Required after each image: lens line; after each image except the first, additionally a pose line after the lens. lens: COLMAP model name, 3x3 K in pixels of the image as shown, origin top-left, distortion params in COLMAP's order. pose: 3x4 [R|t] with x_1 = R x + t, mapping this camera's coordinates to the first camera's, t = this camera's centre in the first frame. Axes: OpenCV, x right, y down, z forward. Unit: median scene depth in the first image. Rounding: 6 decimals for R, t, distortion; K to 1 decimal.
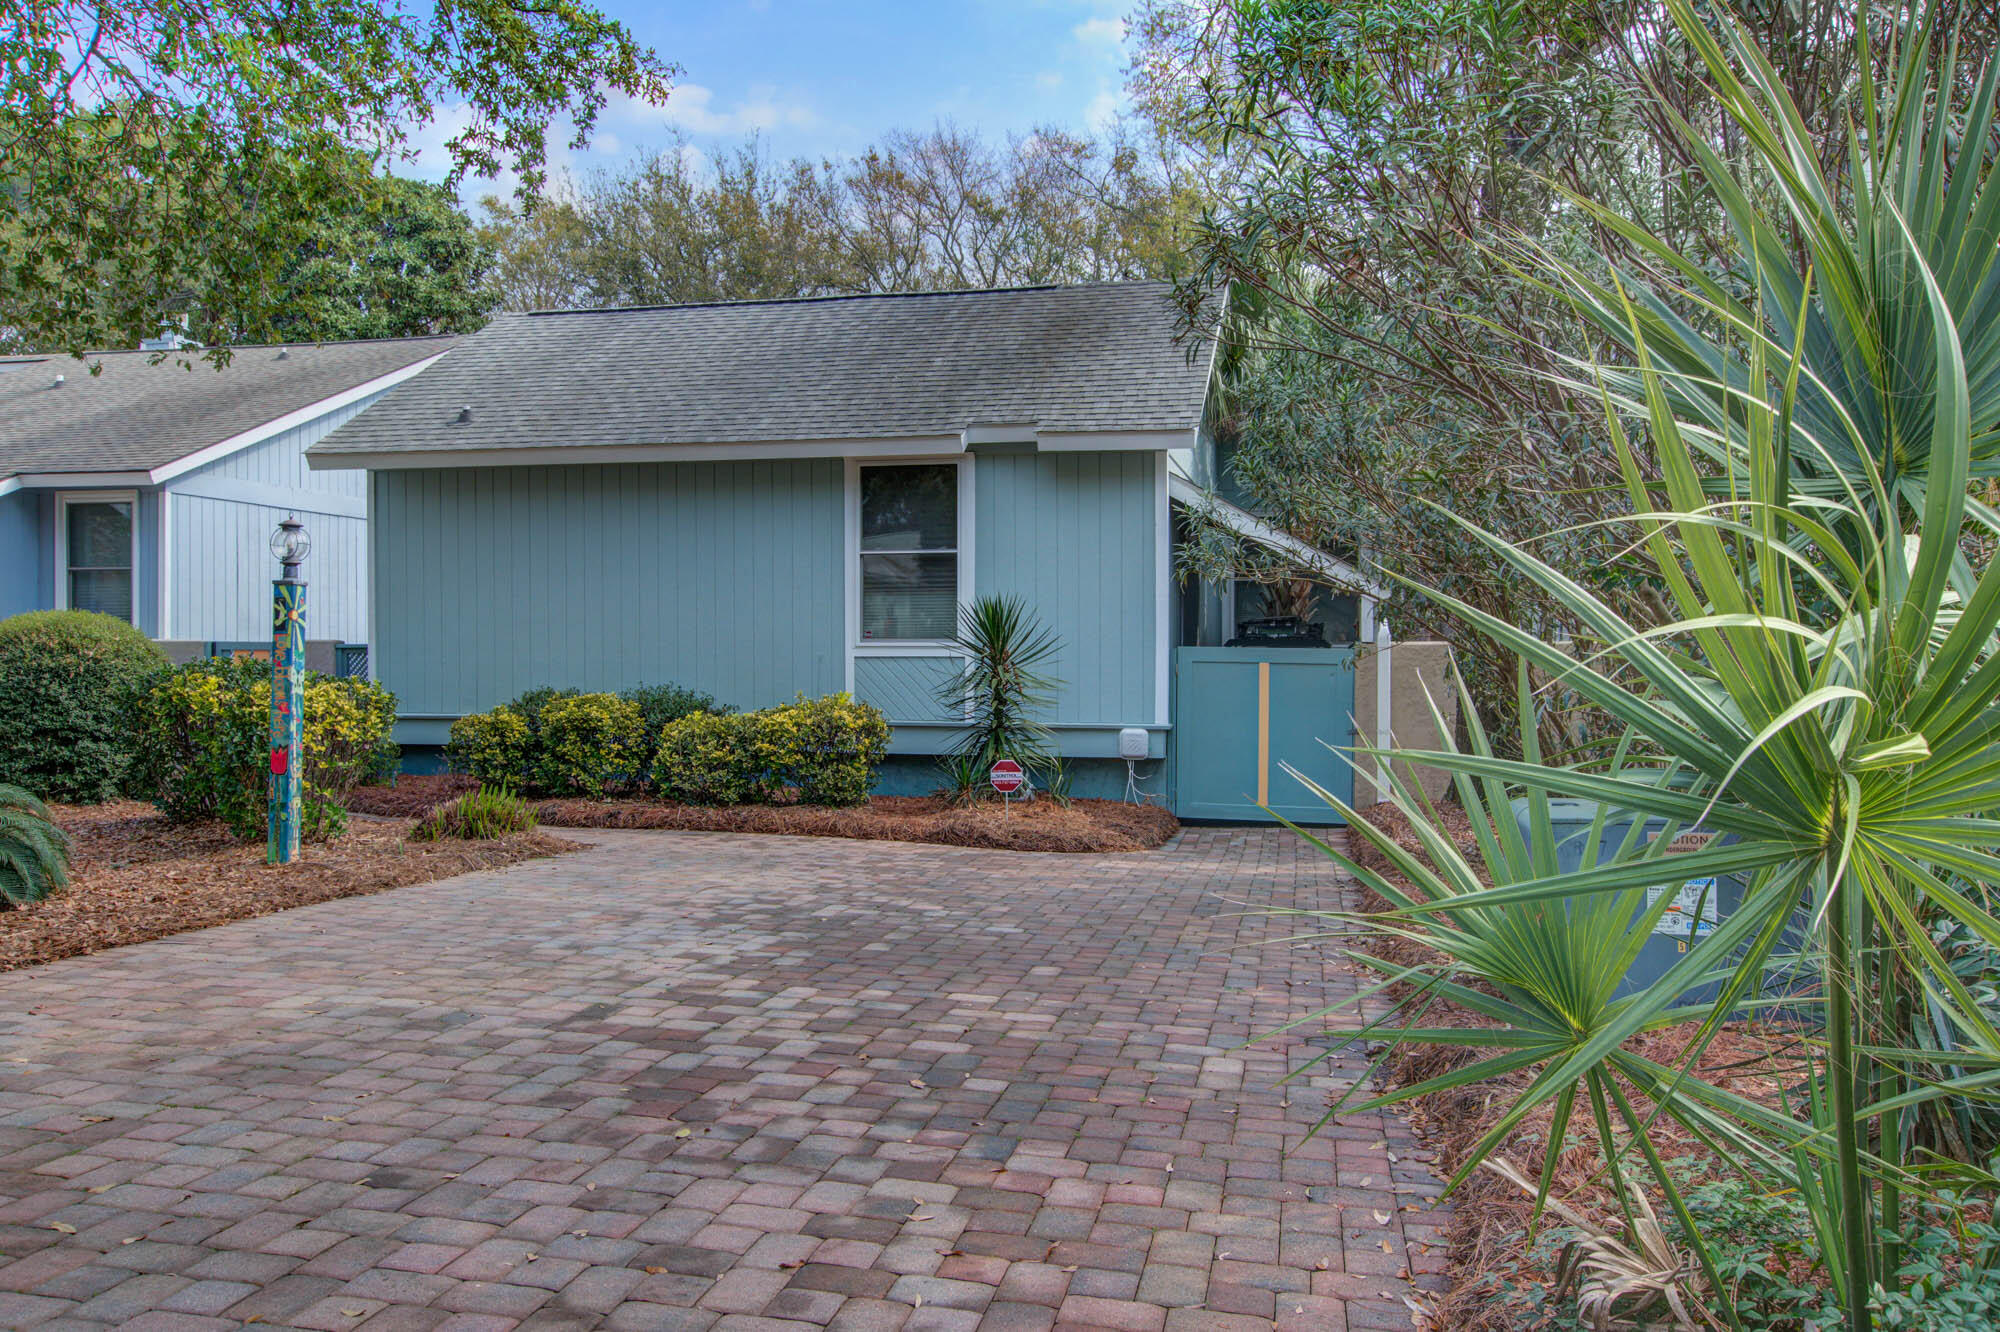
lens RADIAL K [[1550.0, 0, 1000.8], [0, 1550.0, 654.6], [0, 0, 1]] dist [-0.000978, -0.001934]
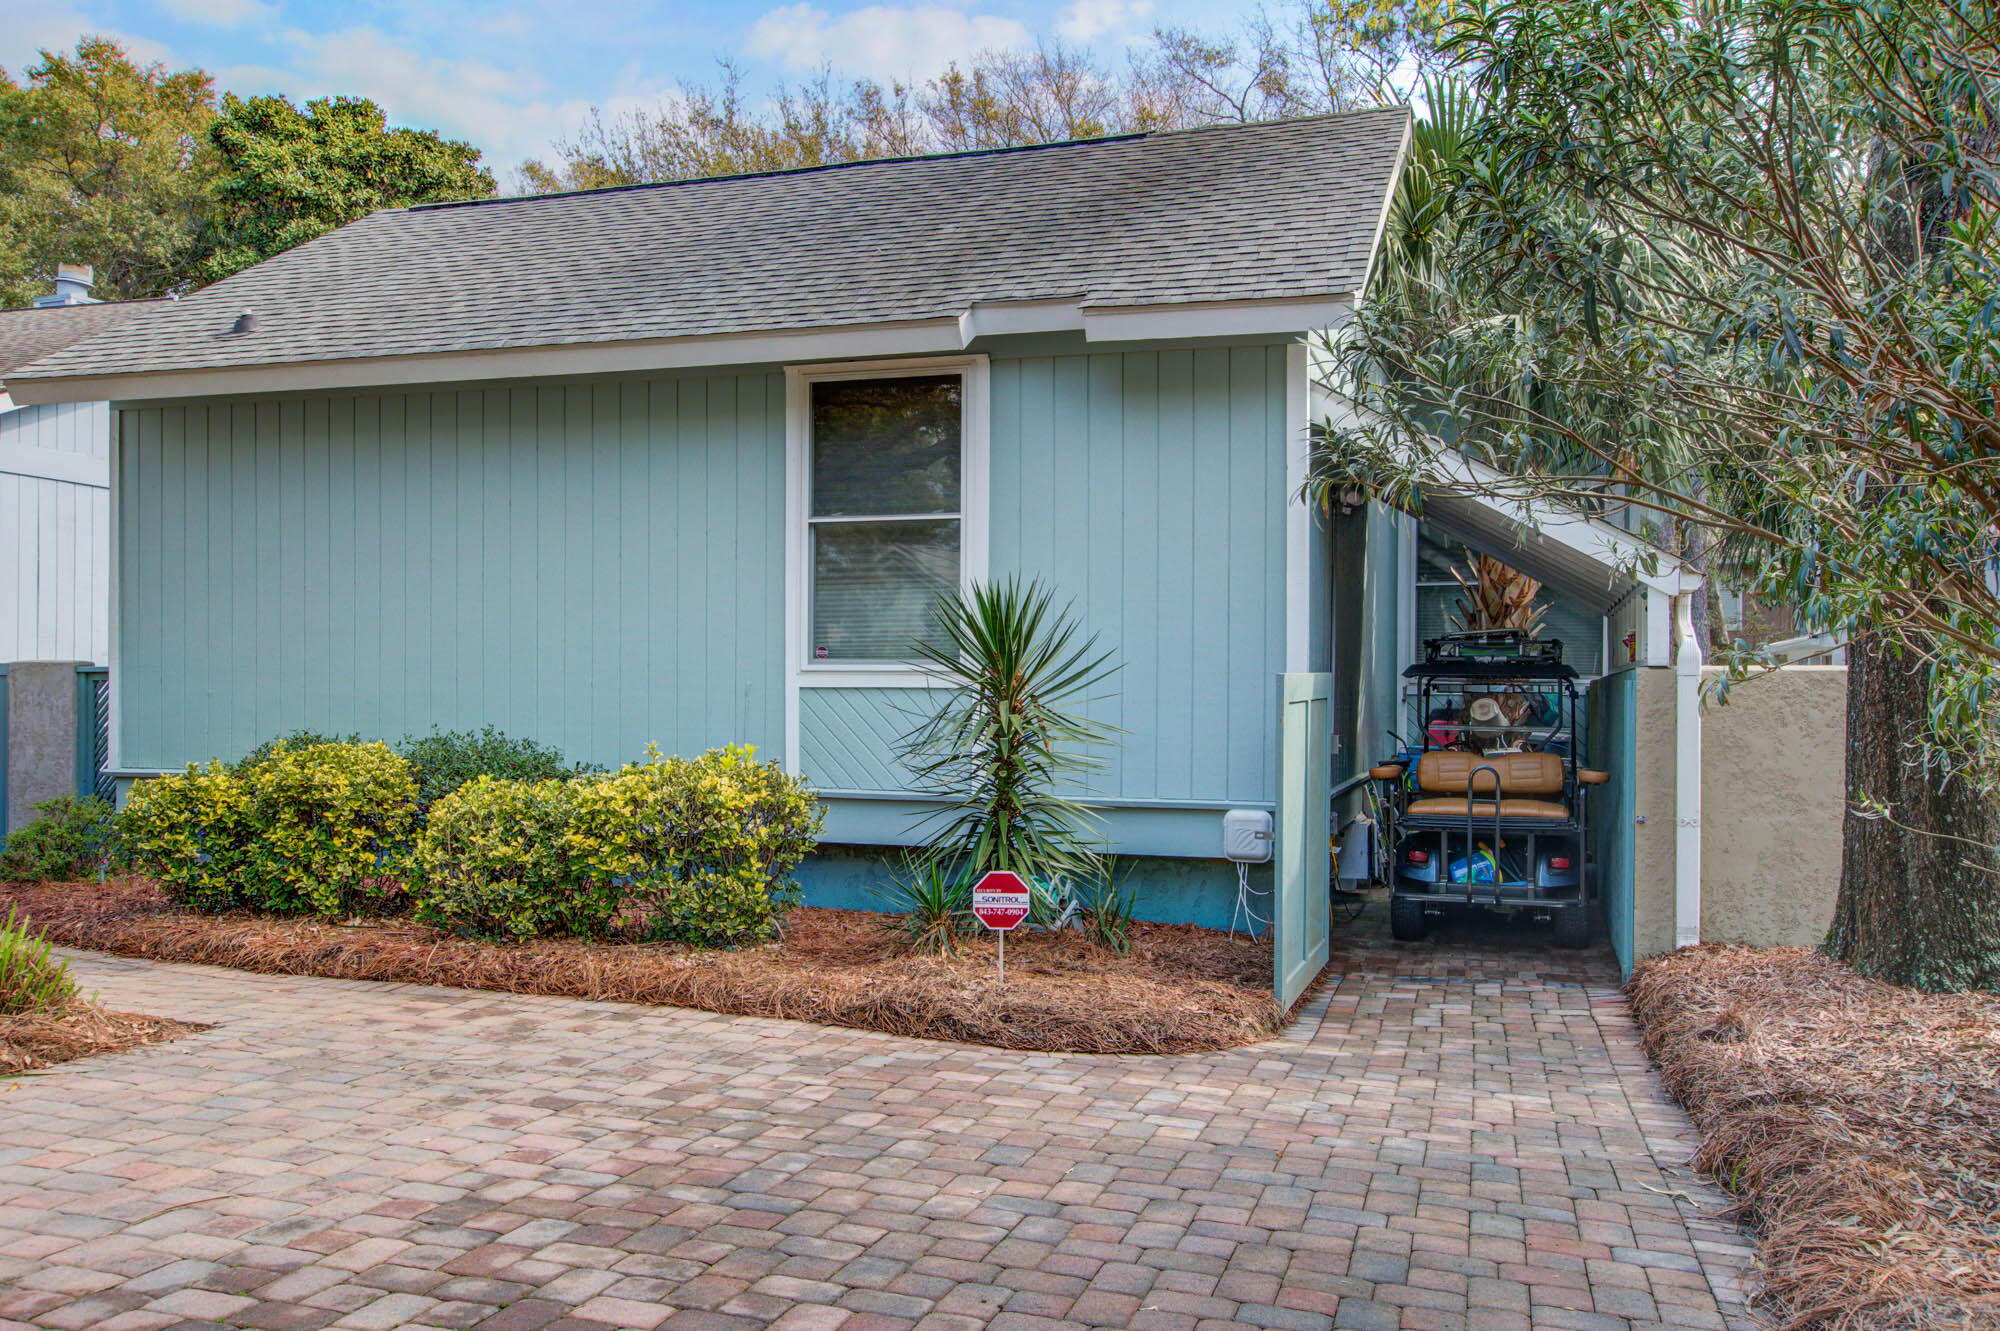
lens RADIAL K [[1617.8, 0, 997.9], [0, 1617.8, 682.8], [0, 0, 1]] dist [-0.003196, 0.001465]
pose [[0.995240, 0.005429, -0.097301, 0.052047], [-0.006517, 0.999920, -0.010867, 0.006712], [0.097235, 0.011449, 0.995196, 0.385141]]
